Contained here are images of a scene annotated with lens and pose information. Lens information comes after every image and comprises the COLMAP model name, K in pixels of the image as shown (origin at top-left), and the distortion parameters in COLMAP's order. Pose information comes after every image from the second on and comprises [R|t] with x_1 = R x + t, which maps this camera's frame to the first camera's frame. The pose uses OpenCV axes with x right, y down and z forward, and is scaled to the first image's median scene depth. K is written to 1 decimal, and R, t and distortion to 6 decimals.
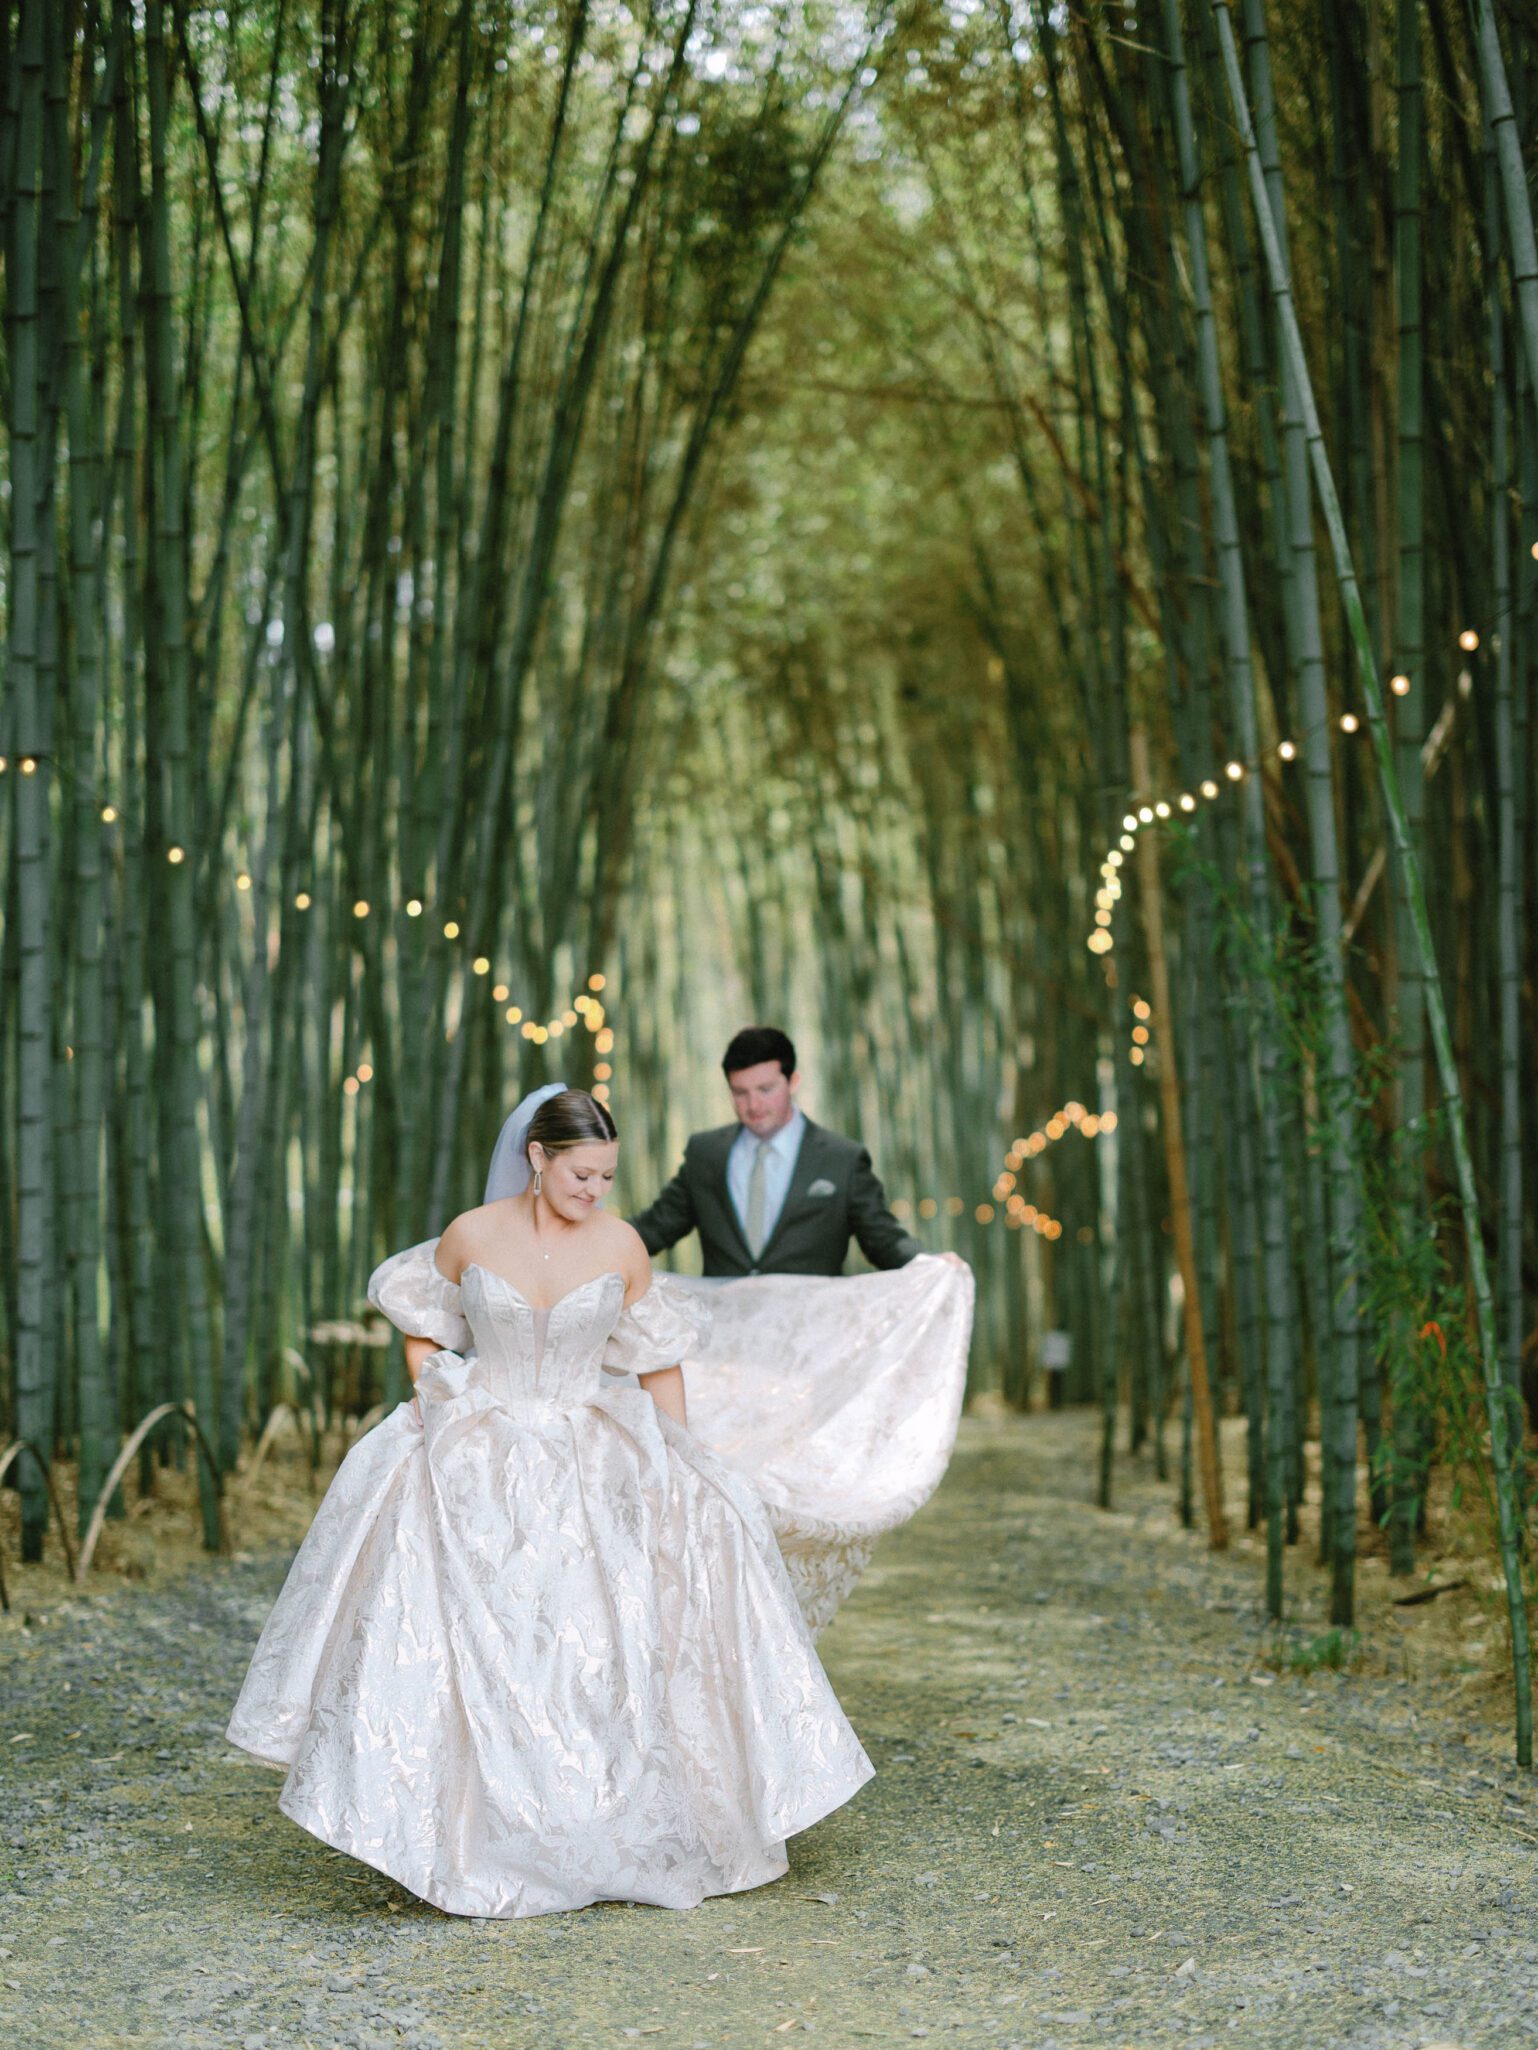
lens RADIAL K [[3965.4, 0, 780.3], [0, 3965.4, 1025.6], [0, 0, 1]] dist [0.049905, 0.000000]
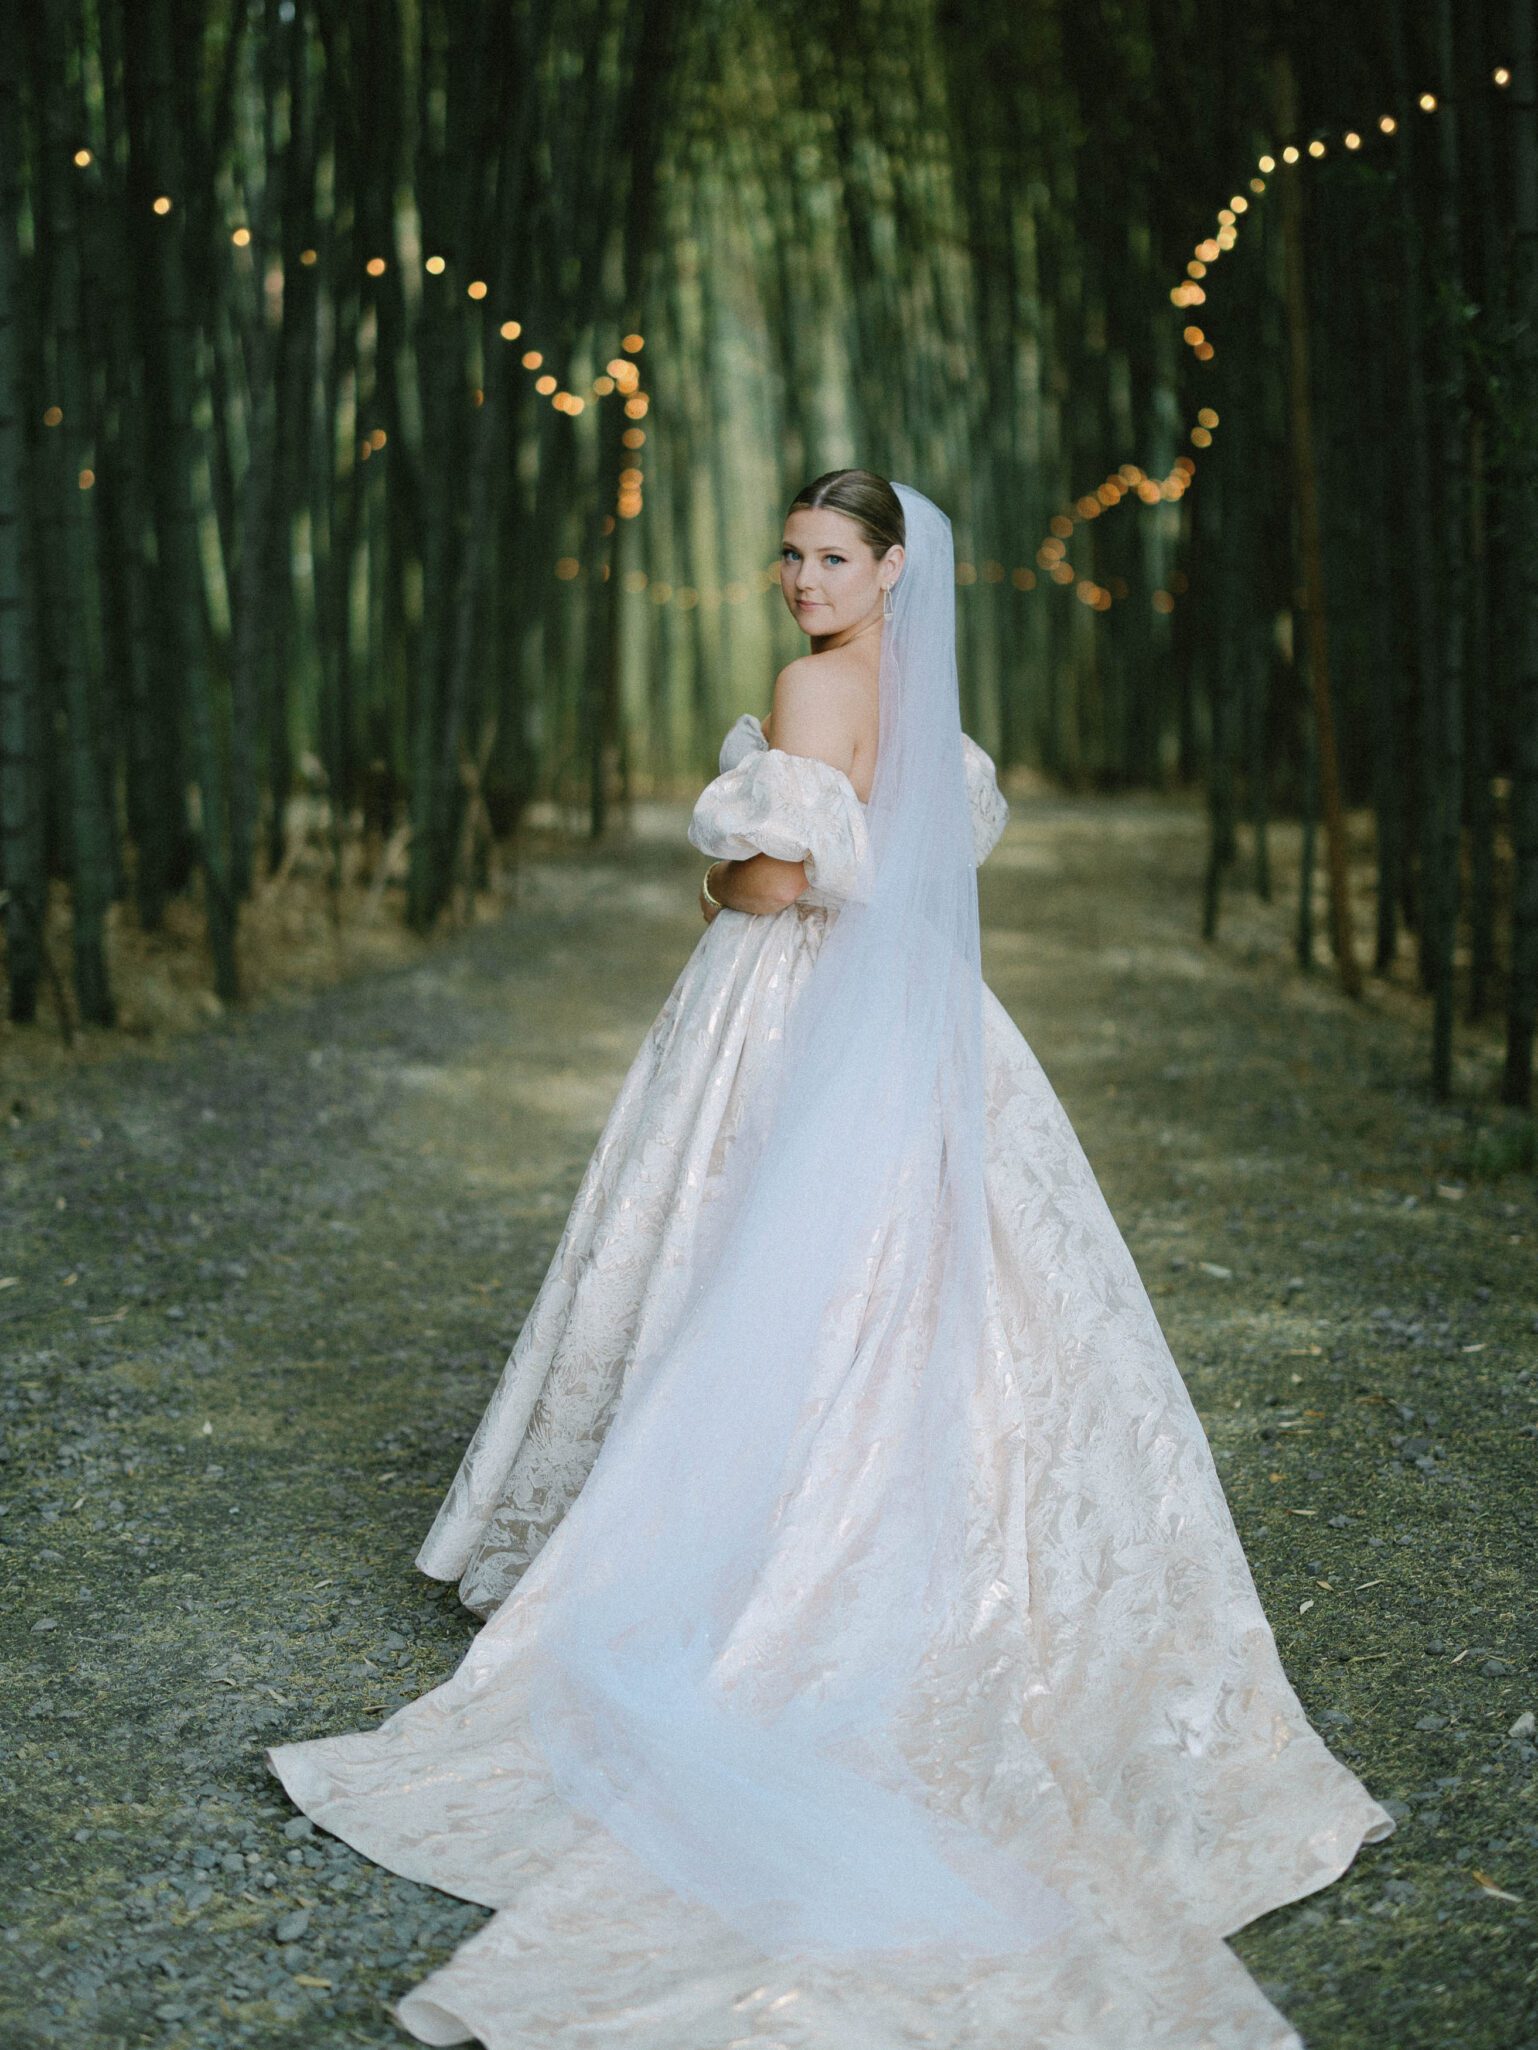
lens RADIAL K [[3965.4, 0, 753.3], [0, 3965.4, 1028.8], [0, 0, 1]] dist [0.049905, 0.000000]
pose [[0.999963, -0.000933, -0.008501, -0.022566], [0.002320, 0.986363, 0.164567, -0.011497], [0.008232, -0.164580, 0.986329, 0.160820]]
